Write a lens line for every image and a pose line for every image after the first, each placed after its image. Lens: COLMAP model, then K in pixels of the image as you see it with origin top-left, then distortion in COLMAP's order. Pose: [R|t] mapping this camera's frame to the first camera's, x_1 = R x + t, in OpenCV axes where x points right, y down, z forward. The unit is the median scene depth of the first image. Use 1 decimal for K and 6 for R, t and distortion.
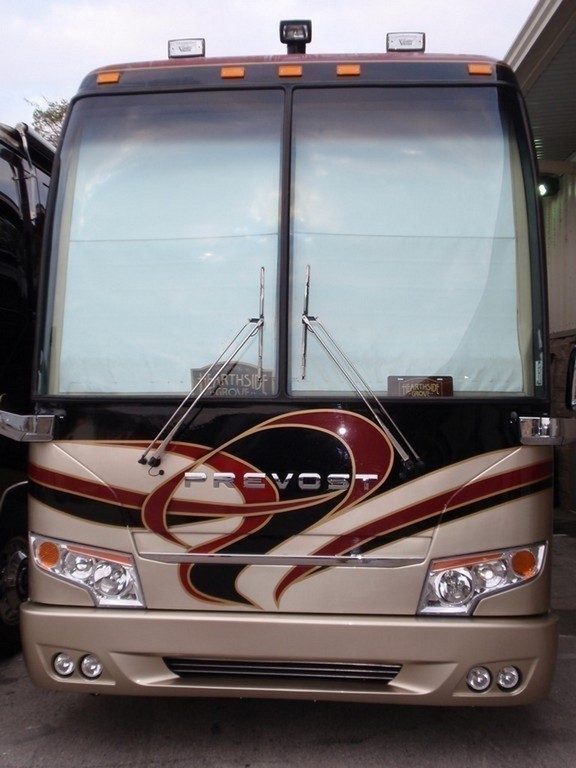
lens RADIAL K [[924.1, 0, 268.0], [0, 924.1, 377.0], [0, 0, 1]] dist [0.001797, 0.000000]
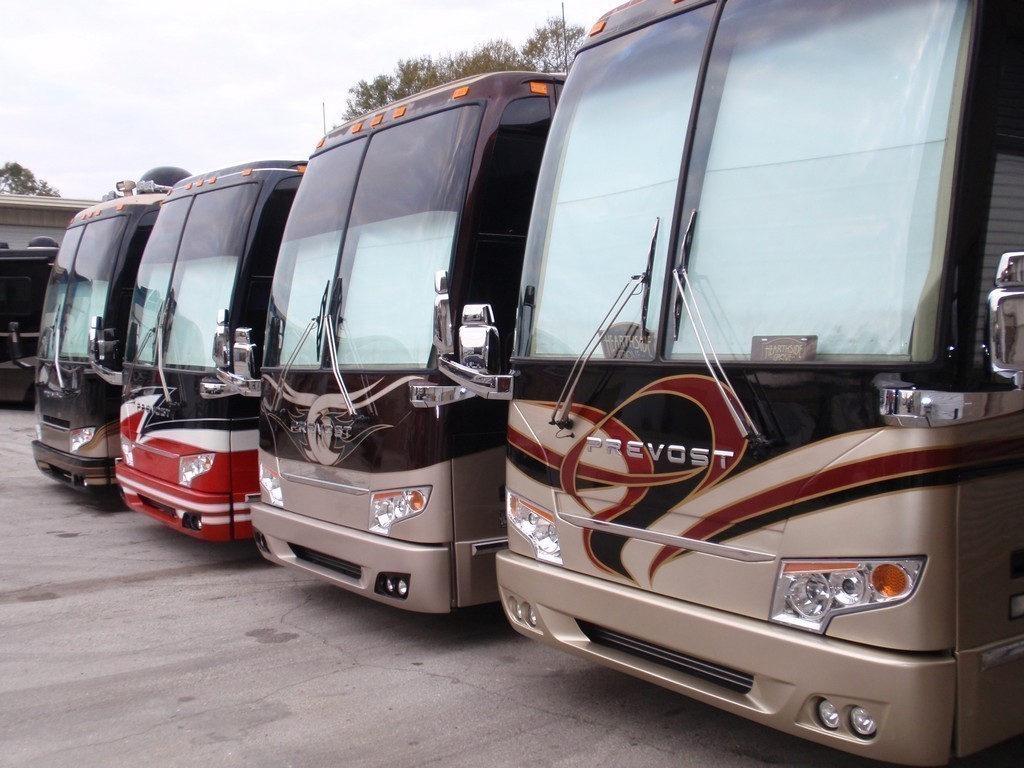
lens RADIAL K [[1104.6, 0, 489.5], [0, 1104.6, 391.9], [0, 0, 1]] dist [-0.012927, 0.000000]
pose [[0.645050, 0.026088, -0.763695, 0.735126], [0.024480, 0.998199, 0.054775, -0.010635], [0.763748, -0.054028, 0.643249, 0.170189]]
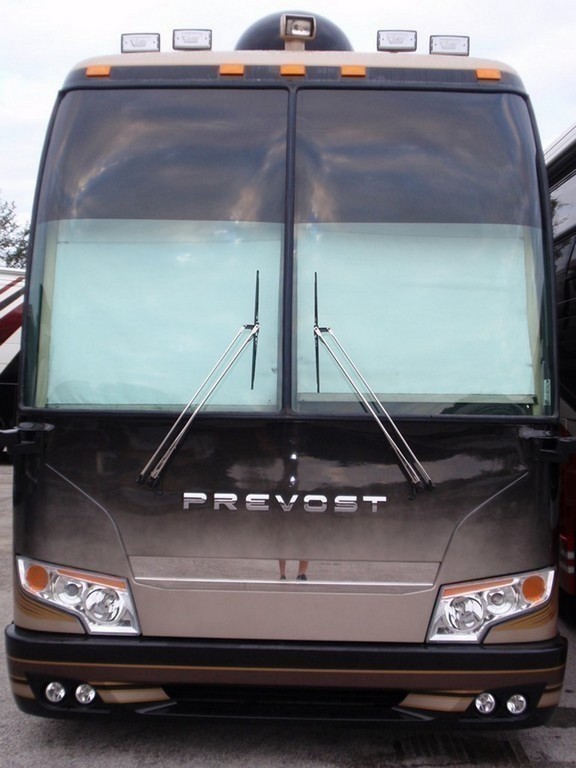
lens RADIAL K [[901.3, 0, 282.0], [0, 901.3, 386.5], [0, 0, 1]] dist [-0.000627, 0.000000]
pose [[0.997823, -0.005161, 0.065743, -2.312847], [0.003803, 0.999777, 0.020771, -0.008710], [-0.065835, -0.020476, 0.997620, 0.252222]]
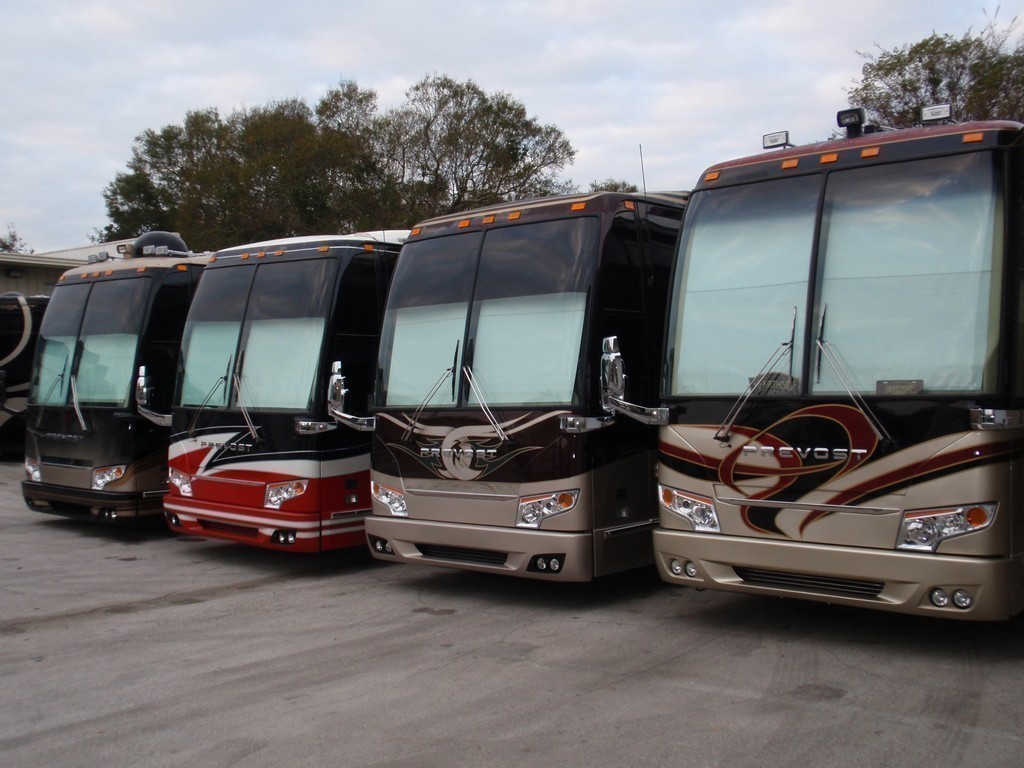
lens RADIAL K [[1104.6, 0, 491.5], [0, 1104.6, 396.0], [0, 0, 1]] dist [-0.012927, 0.000000]
pose [[0.811673, -0.008643, -0.584049, 0.629968], [0.026879, 0.999384, 0.022567, -0.030408], [0.583494, -0.034016, 0.811405, -0.701934]]
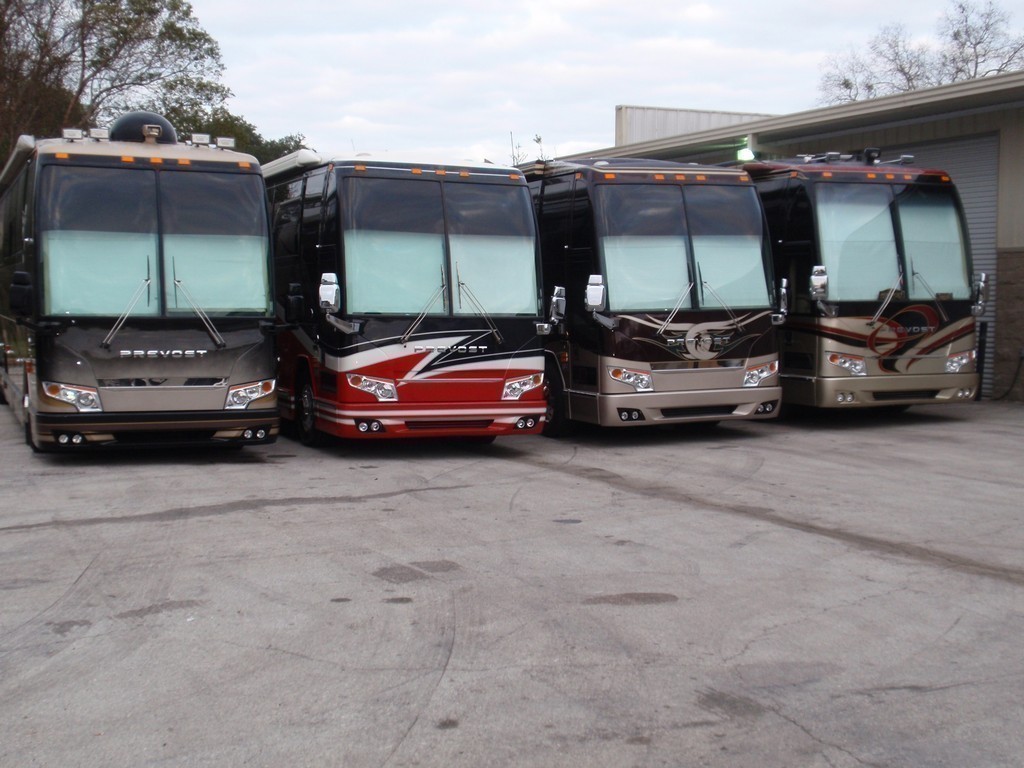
lens RADIAL K [[1347.9, 0, 498.3], [0, 1347.9, 404.6], [0, 0, 1]] dist [0.009018, 0.000000]
pose [[0.889137, -0.046866, 0.455235, -3.037202], [0.000047, 0.994752, 0.102318, -0.086092], [-0.457641, -0.090954, 0.884473, -2.158718]]
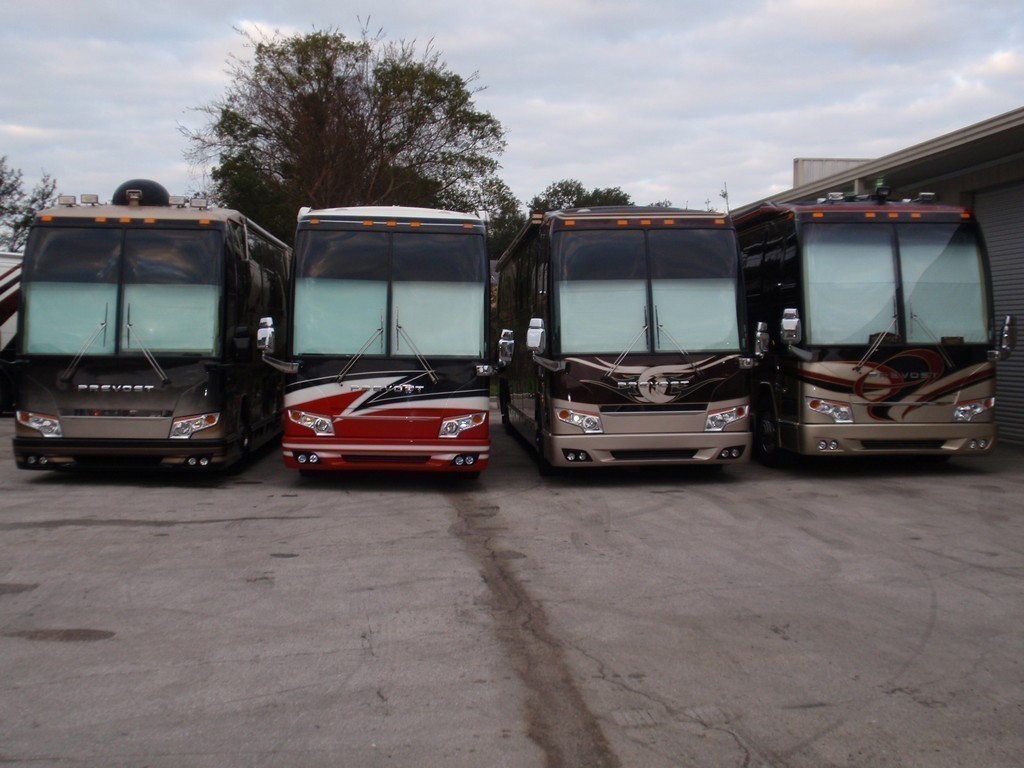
lens RADIAL K [[1201.7, 0, 498.4], [0, 1201.7, 393.4], [0, 0, 1]] dist [-0.000627, 0.000000]
pose [[0.989135, -0.013900, 0.146353, -1.681322], [0.005020, 0.998133, 0.060872, -0.056710], [-0.146926, -0.059476, 0.987358, -2.322786]]
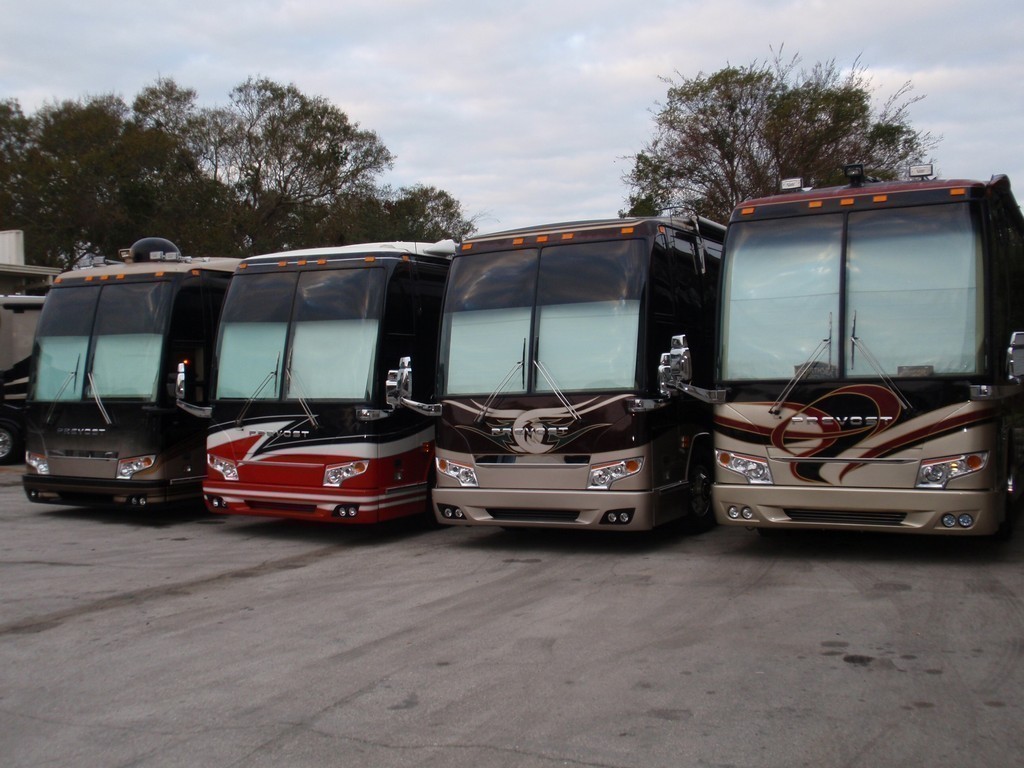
lens RADIAL K [[1104.6, 0, 491.6], [0, 1104.6, 394.6], [0, 0, 1]] dist [-0.012927, 0.000000]
pose [[0.919198, -0.020817, -0.393246, 0.253111], [0.035218, 0.998946, 0.029439, -0.039682], [0.392218, -0.040909, 0.918962, -1.452343]]
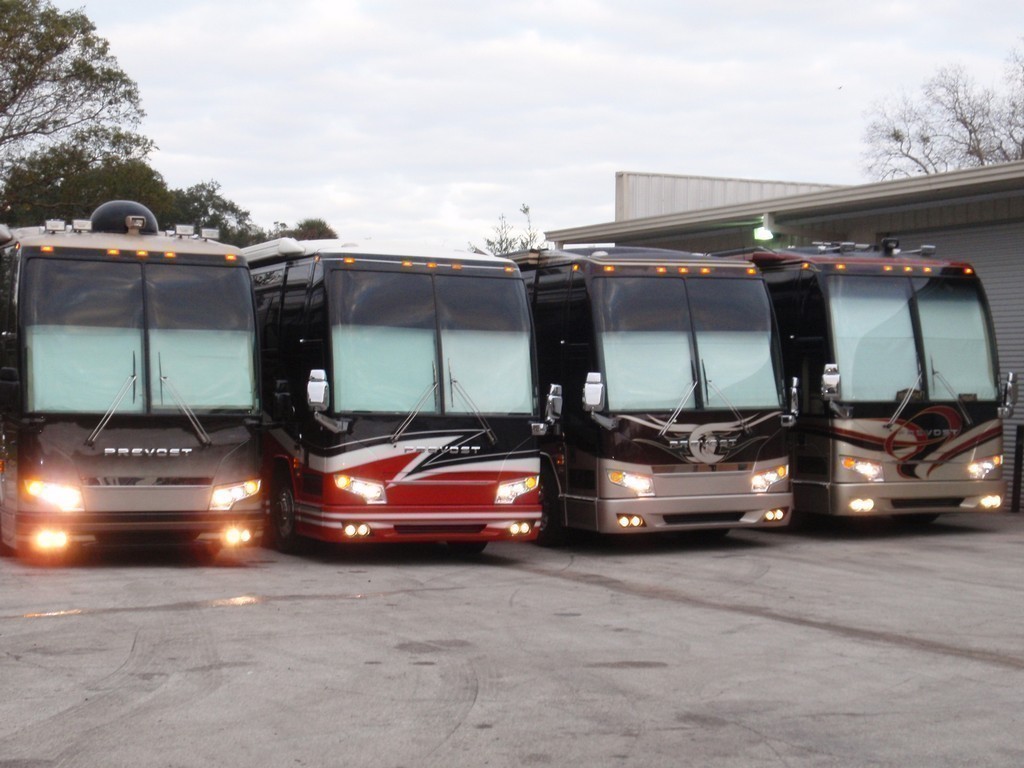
lens RADIAL K [[1799.1, 0, 502.8], [0, 1799.1, 394.4], [0, 0, 1]] dist [0.023939, 0.000000]
pose [[0.878422, -0.006031, 0.477847, -3.559252], [-0.006933, 0.999654, 0.025363, -0.122986], [-0.477835, -0.025592, 0.878077, -2.999325]]
